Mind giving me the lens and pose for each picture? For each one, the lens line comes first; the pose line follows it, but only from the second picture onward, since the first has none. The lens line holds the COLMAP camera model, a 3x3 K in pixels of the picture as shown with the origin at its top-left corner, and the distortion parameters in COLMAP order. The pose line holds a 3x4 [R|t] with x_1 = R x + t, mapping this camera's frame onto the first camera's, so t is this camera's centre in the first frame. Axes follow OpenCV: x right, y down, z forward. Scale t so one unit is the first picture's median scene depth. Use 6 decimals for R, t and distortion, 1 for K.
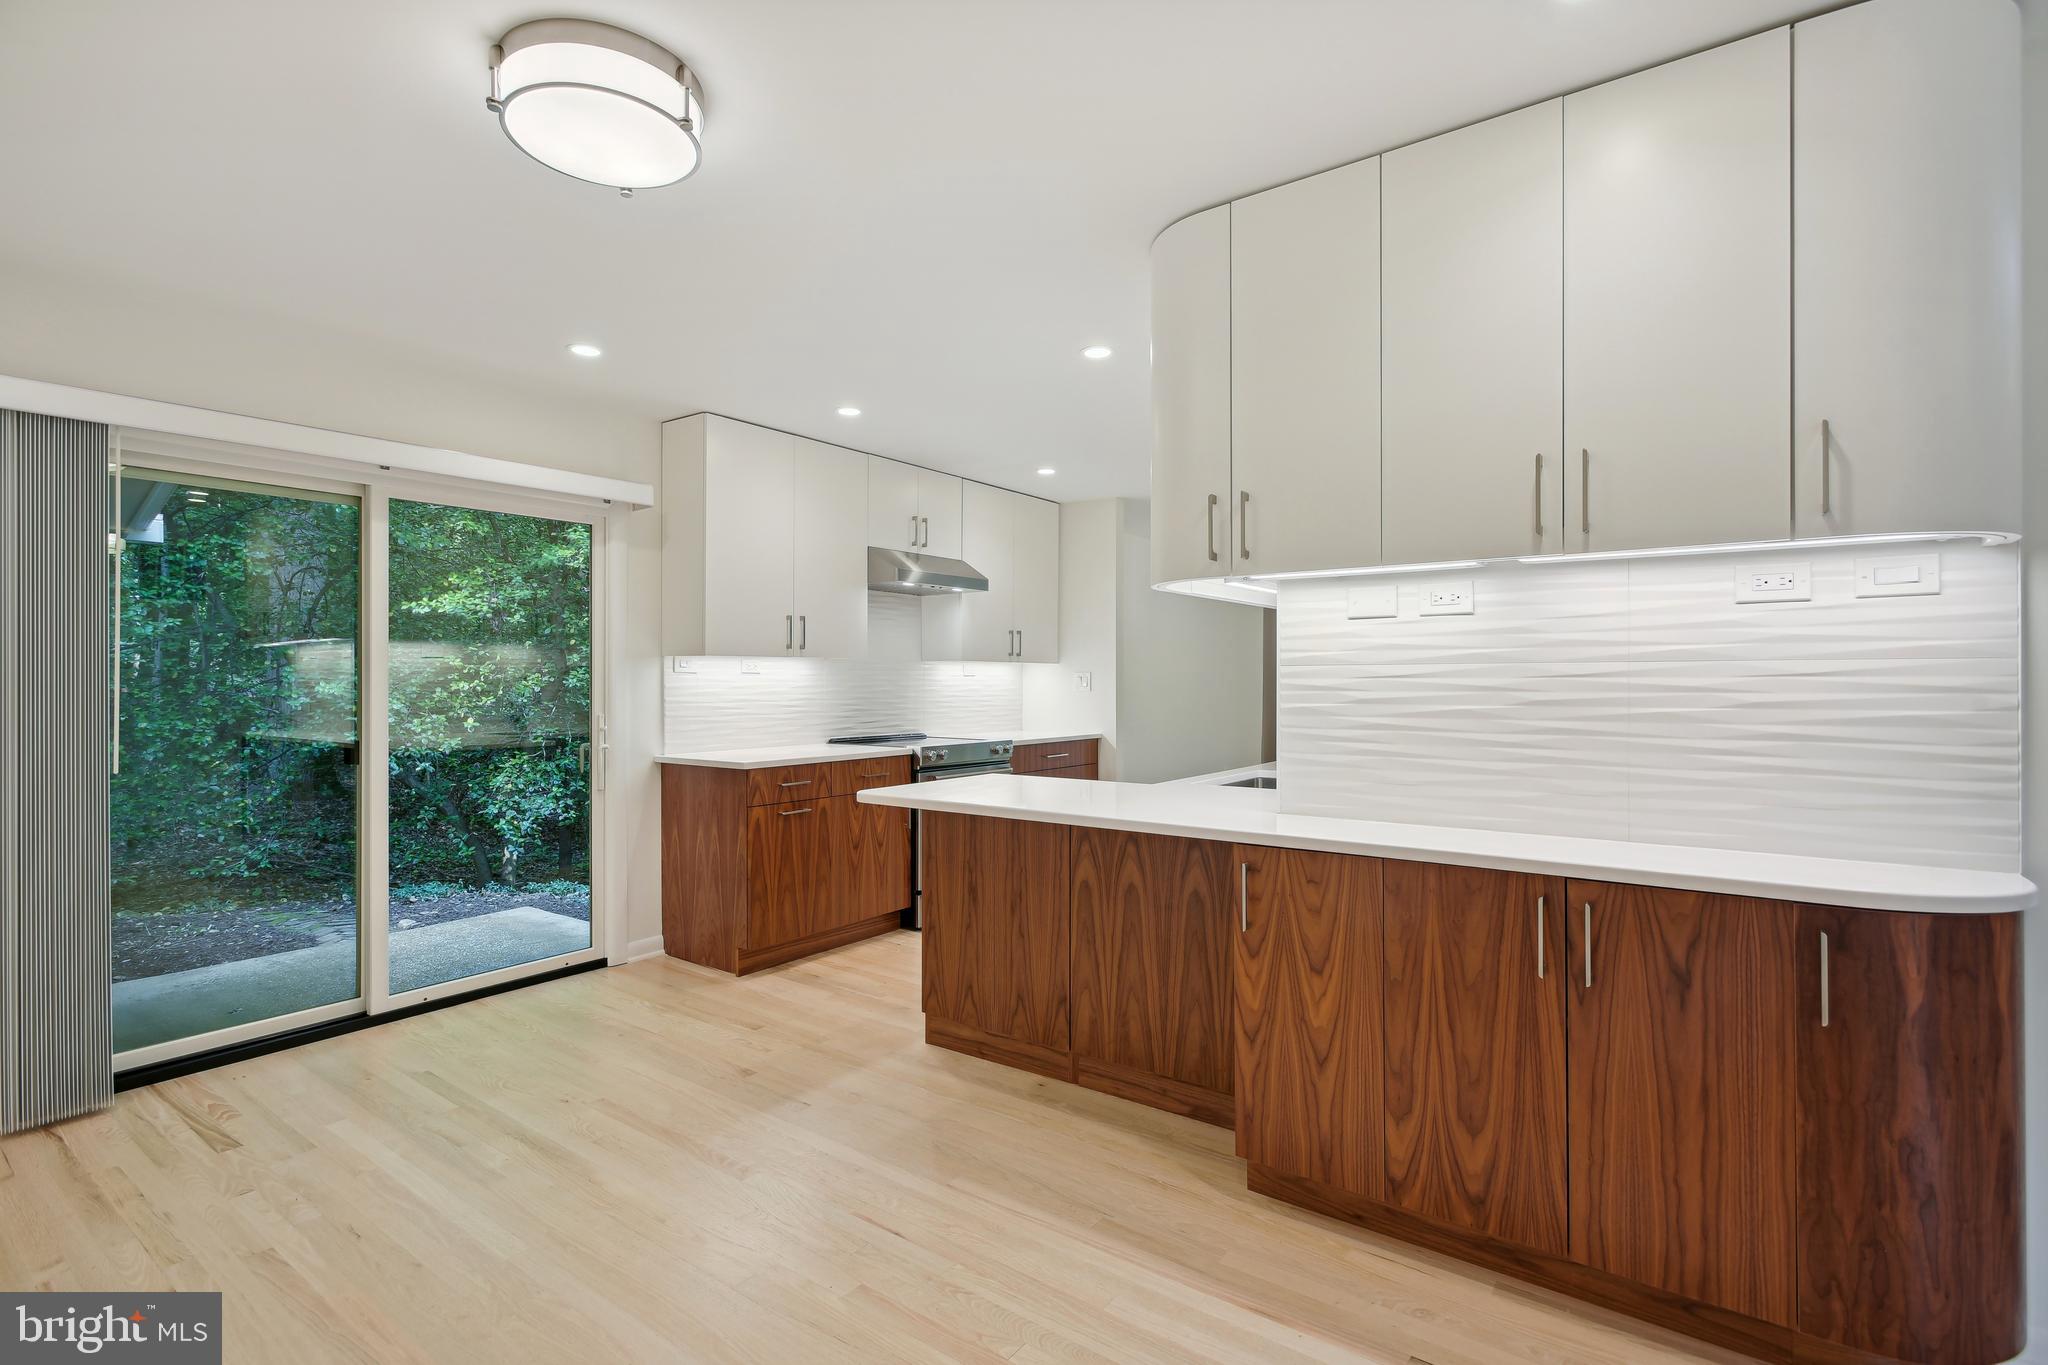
lens RADIAL K [[989.7, 0, 1012.9], [0, 989.7, 677.8], [0, 0, 1]] dist [-0.002052, 0.001178]
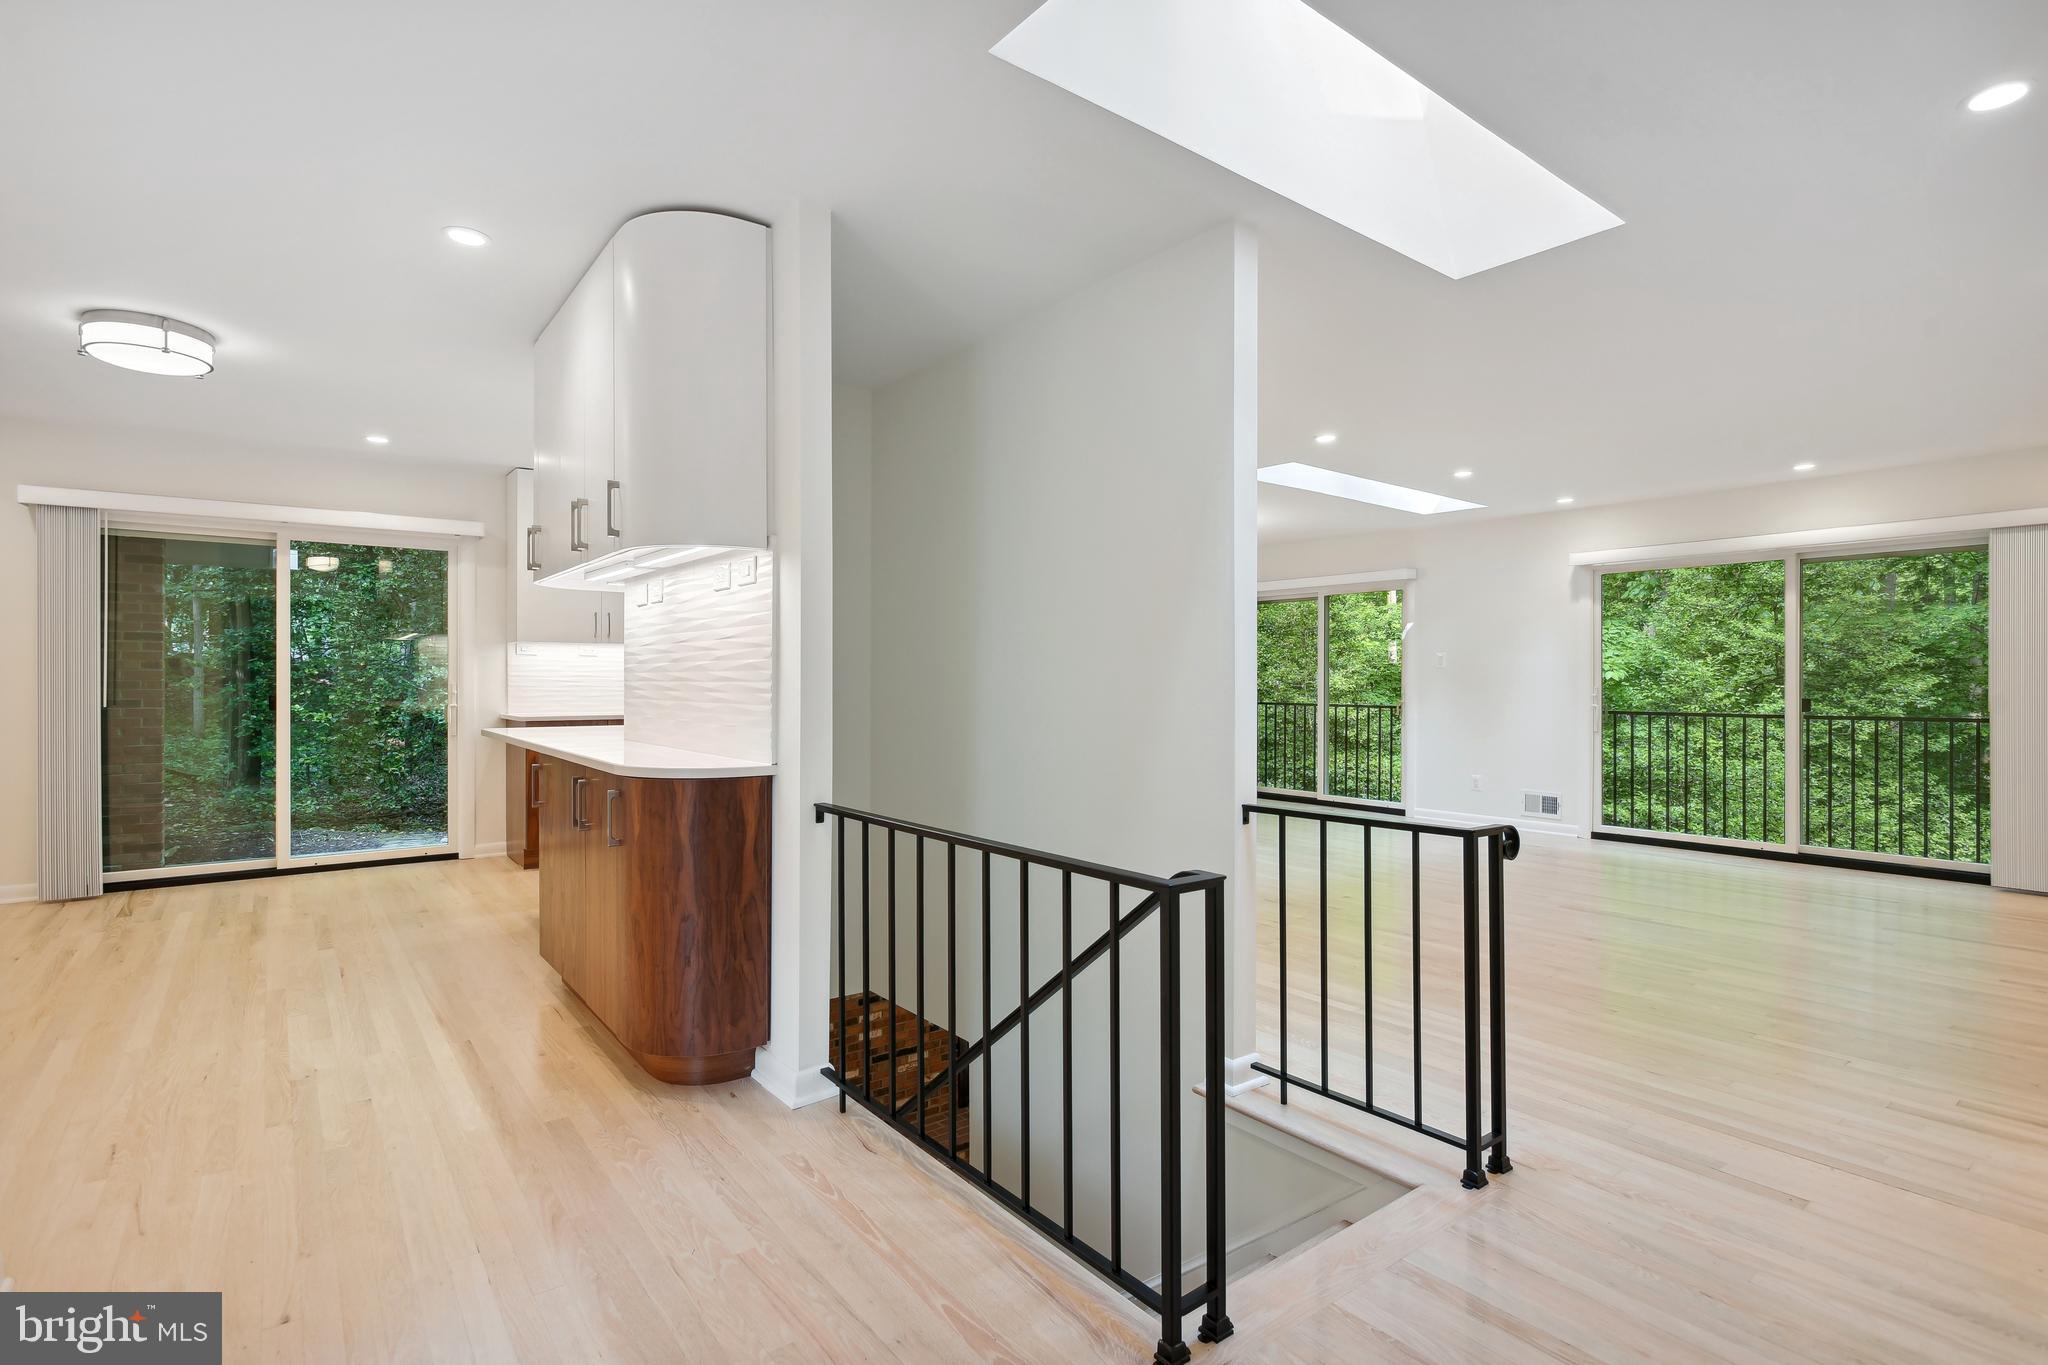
lens RADIAL K [[989.7, 0, 1020.7], [0, 989.7, 673.9], [0, 0, 1]] dist [-0.002052, 0.001178]
pose [[0.961939, 0.003464, -0.273244, 1.087090], [-0.004746, 0.999981, -0.004030, 0.036721], [0.273225, 0.005174, 0.961936, -0.227679]]
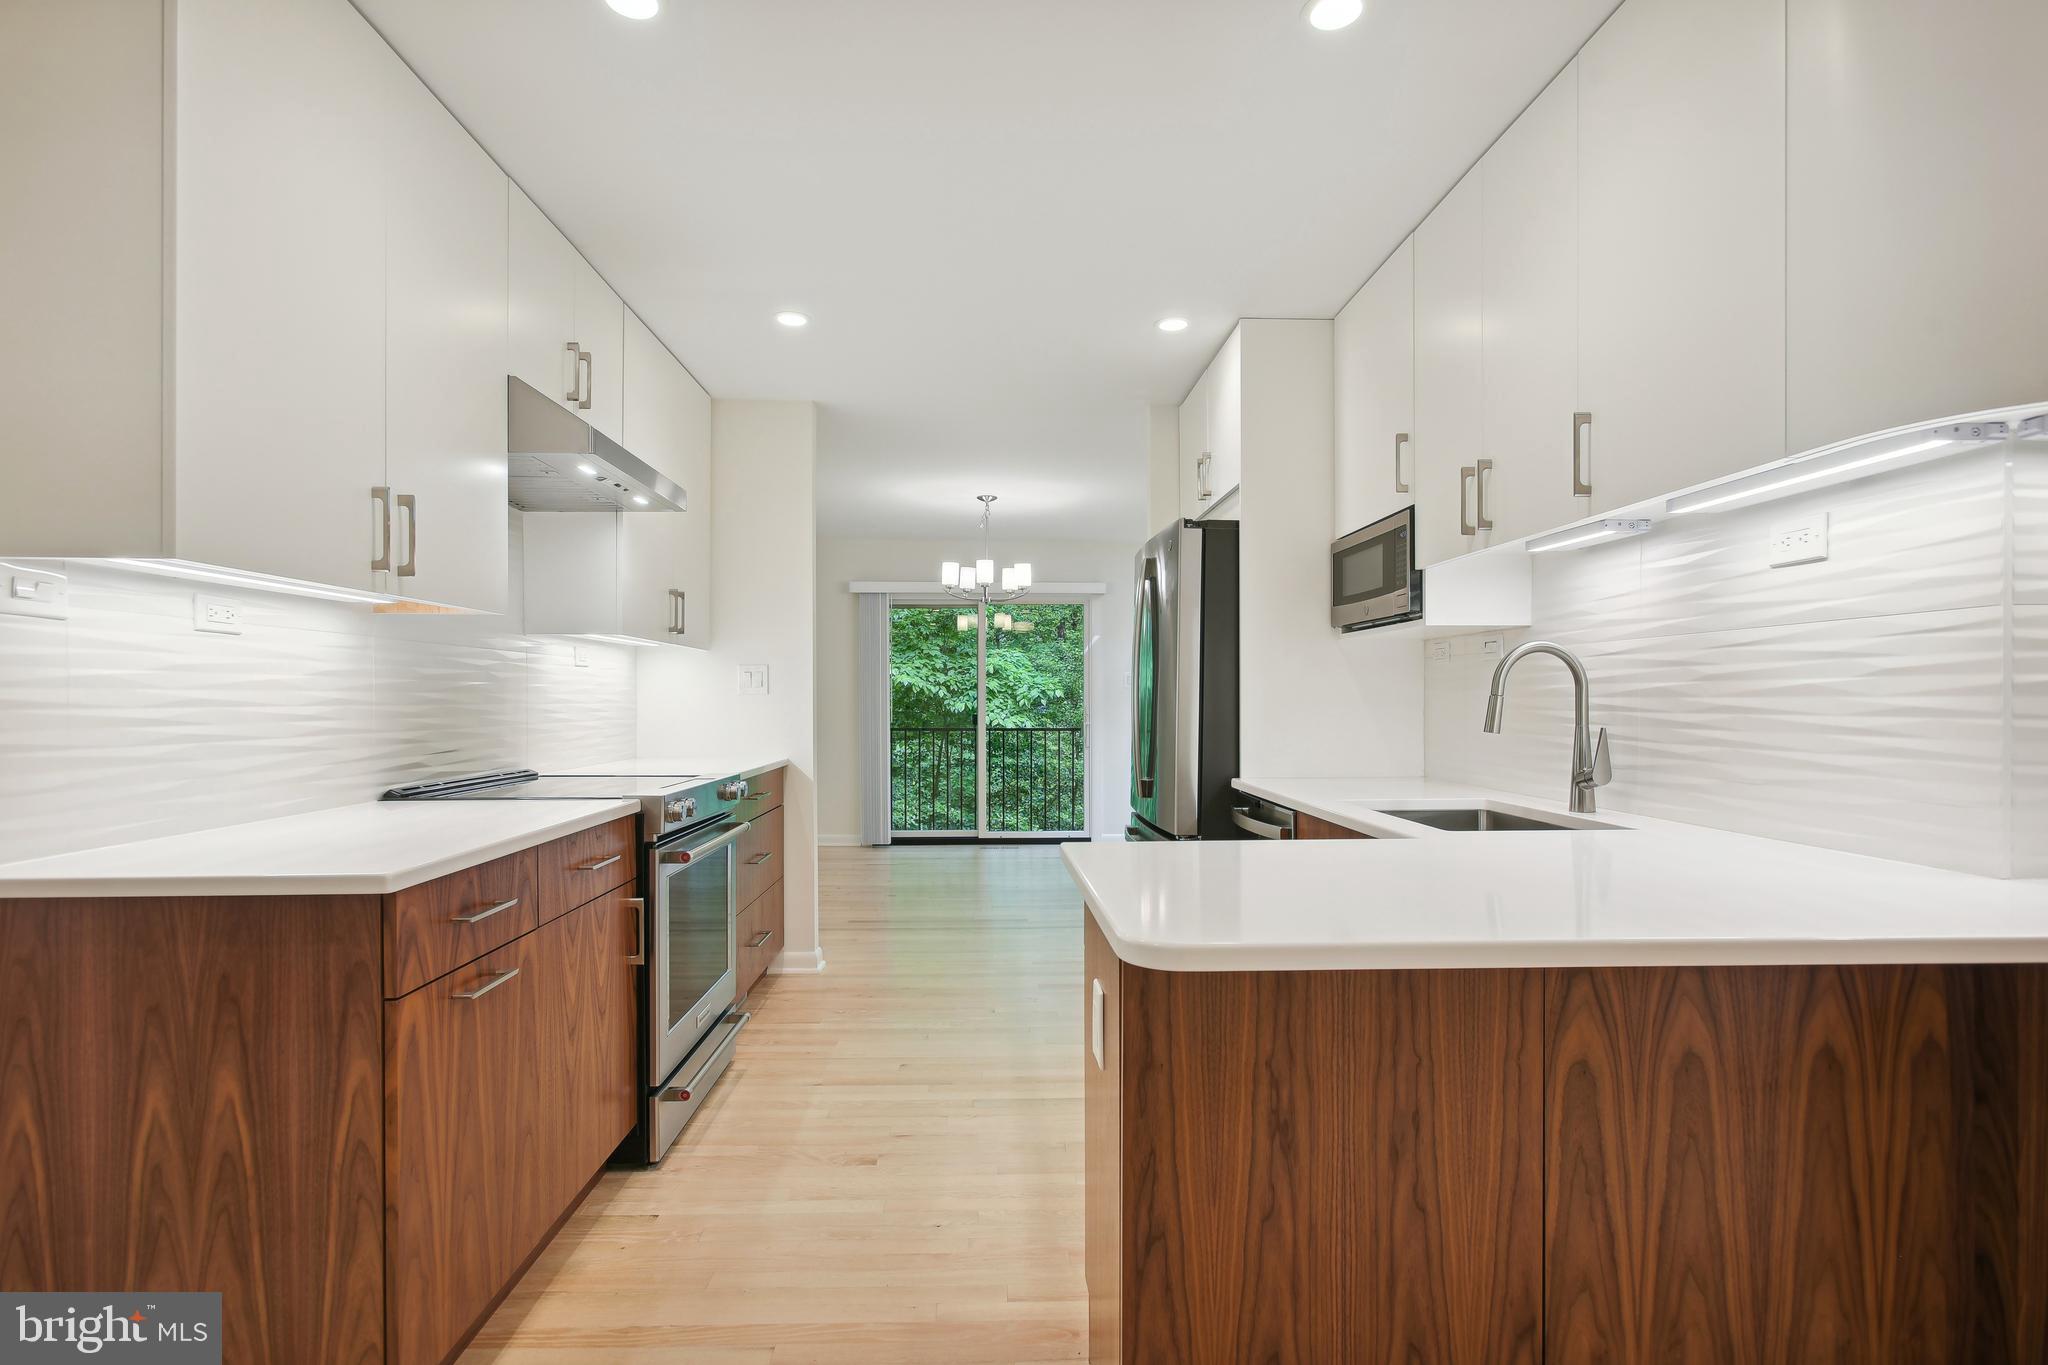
lens RADIAL K [[989.7, 0, 1015.8], [0, 989.7, 705.7], [0, 0, 1]] dist [-0.002052, 0.001178]
pose [[0.775931, -0.004488, 0.630802, -0.428264], [0.000115, 0.999976, 0.006973, 0.033940], [-0.630818, -0.005338, 0.775912, 0.808056]]
